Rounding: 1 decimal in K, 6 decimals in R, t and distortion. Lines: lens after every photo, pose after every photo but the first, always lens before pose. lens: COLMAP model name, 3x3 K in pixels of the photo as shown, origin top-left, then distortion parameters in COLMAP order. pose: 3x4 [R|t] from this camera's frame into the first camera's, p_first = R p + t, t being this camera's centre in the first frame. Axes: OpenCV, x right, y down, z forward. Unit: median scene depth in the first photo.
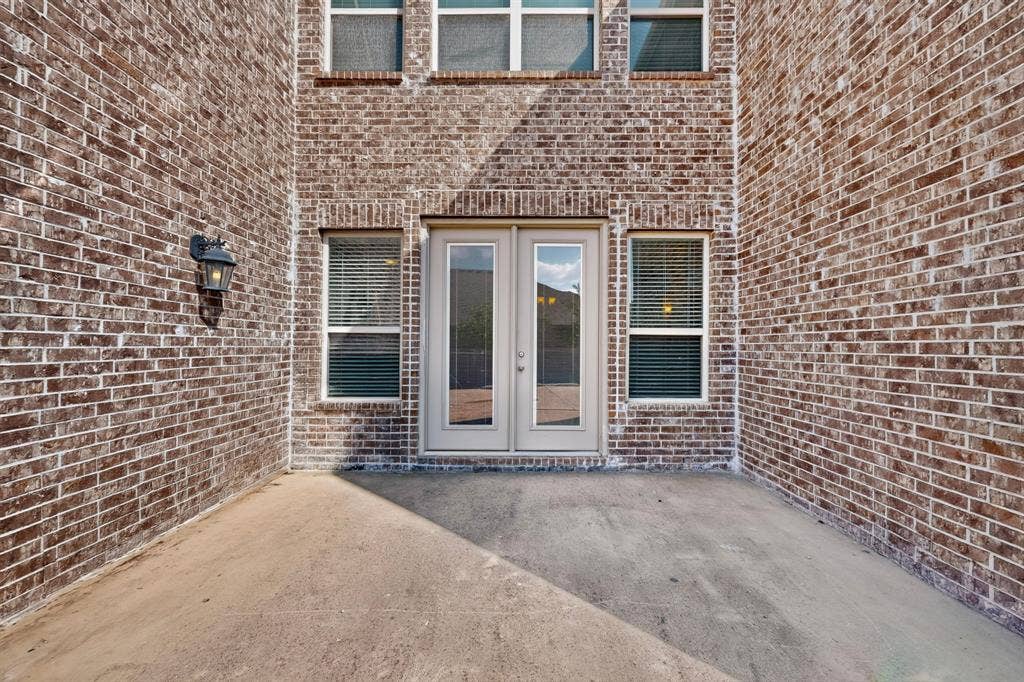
lens RADIAL K [[375.6, 0, 511.8], [0, 375.6, 340.9], [0, 0, 1]] dist [-0.000463, 0.000038]
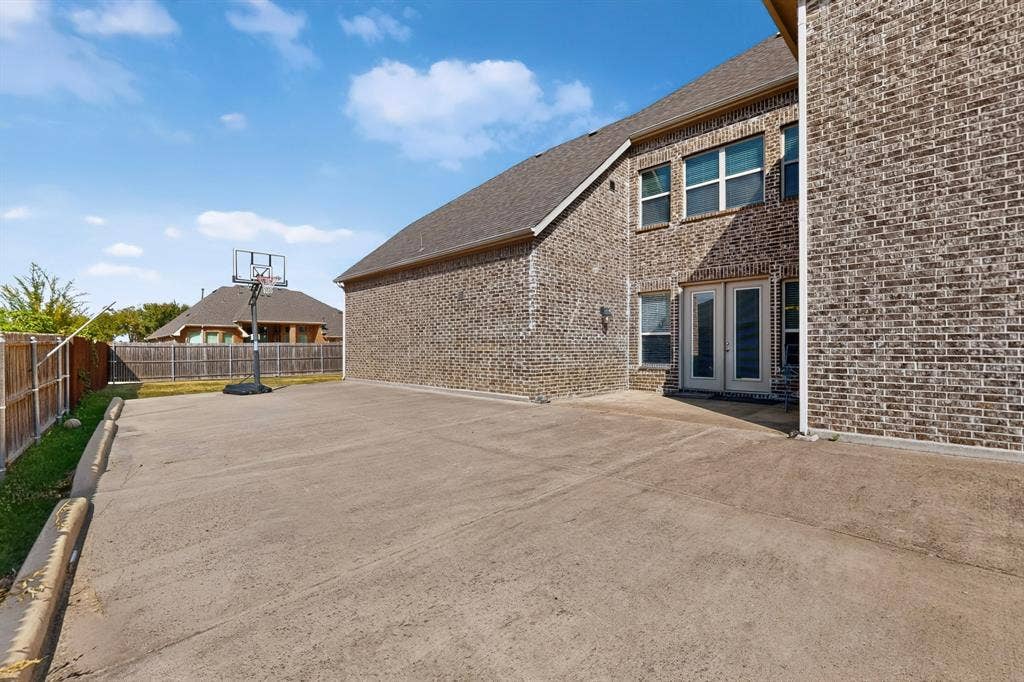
lens RADIAL K [[409.8, 0, 511.4], [0, 409.8, 344.7], [0, 0, 1]] dist [-0.000243, -0.000058]
pose [[0.686687, -0.006940, -0.726920, 0.878309], [0.010392, 0.999946, 0.000270, 0.030896], [0.726879, -0.007740, 0.686722, -1.463920]]
